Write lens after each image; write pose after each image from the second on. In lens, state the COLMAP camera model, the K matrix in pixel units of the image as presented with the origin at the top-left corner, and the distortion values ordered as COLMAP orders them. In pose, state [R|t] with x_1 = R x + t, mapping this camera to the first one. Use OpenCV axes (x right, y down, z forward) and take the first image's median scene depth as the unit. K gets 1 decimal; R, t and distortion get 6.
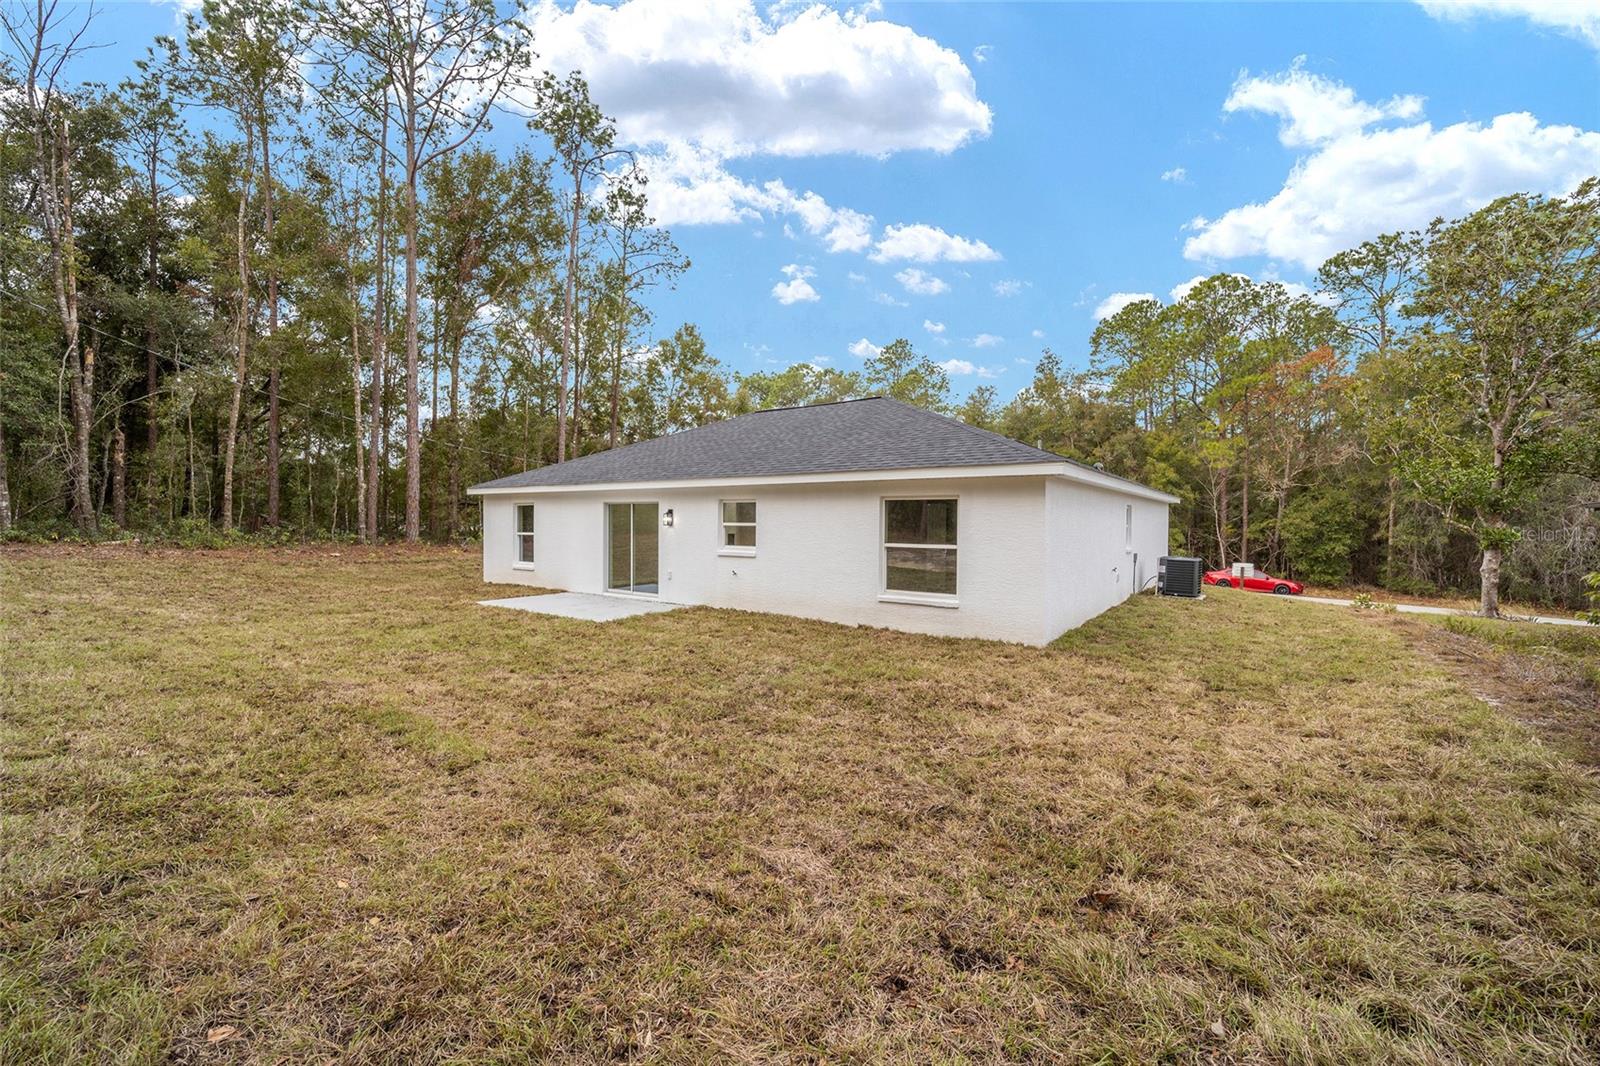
lens RADIAL K [[644.8, 0, 798.8], [0, 644.8, 524.5], [0, 0, 1]] dist [-0.011487, -0.000483]
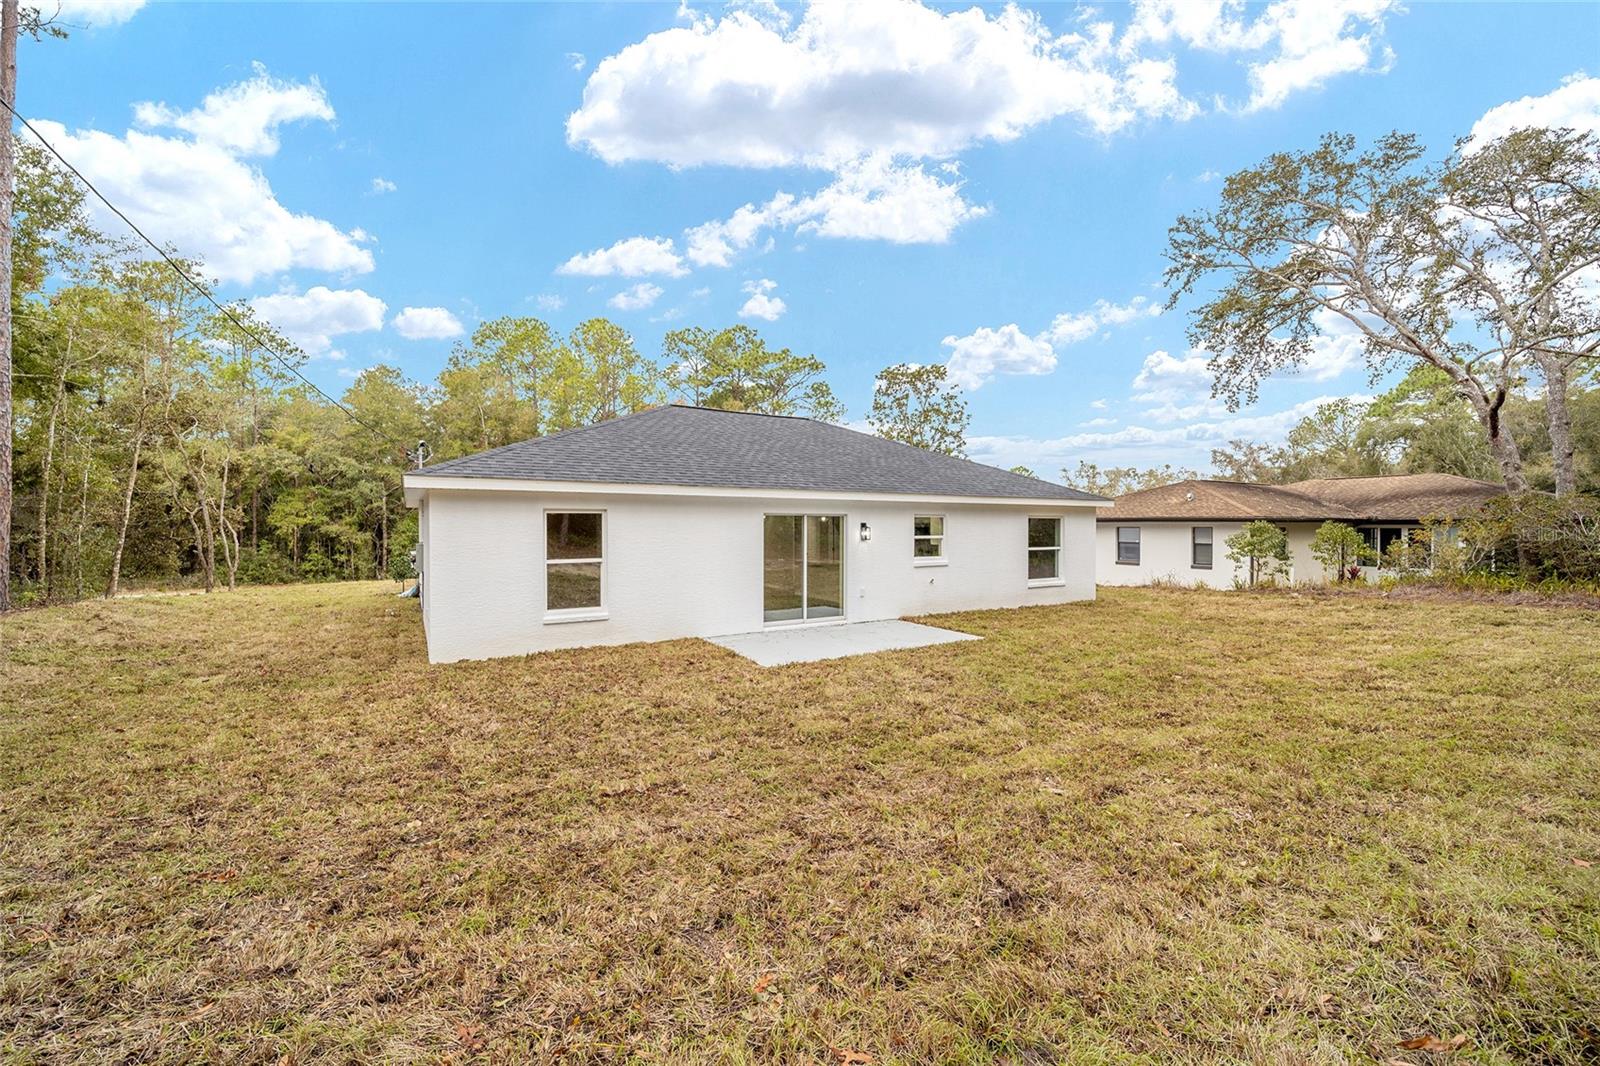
lens RADIAL K [[644.8, 0, 798.8], [0, 644.8, 524.5], [0, 0, 1]] dist [-0.011487, -0.000483]
pose [[0.366366, 0.003358, 0.930465, -1.070792], [0.009123, 0.999932, -0.007201, -0.015440], [-0.930426, 0.011127, 0.366310, 0.704551]]
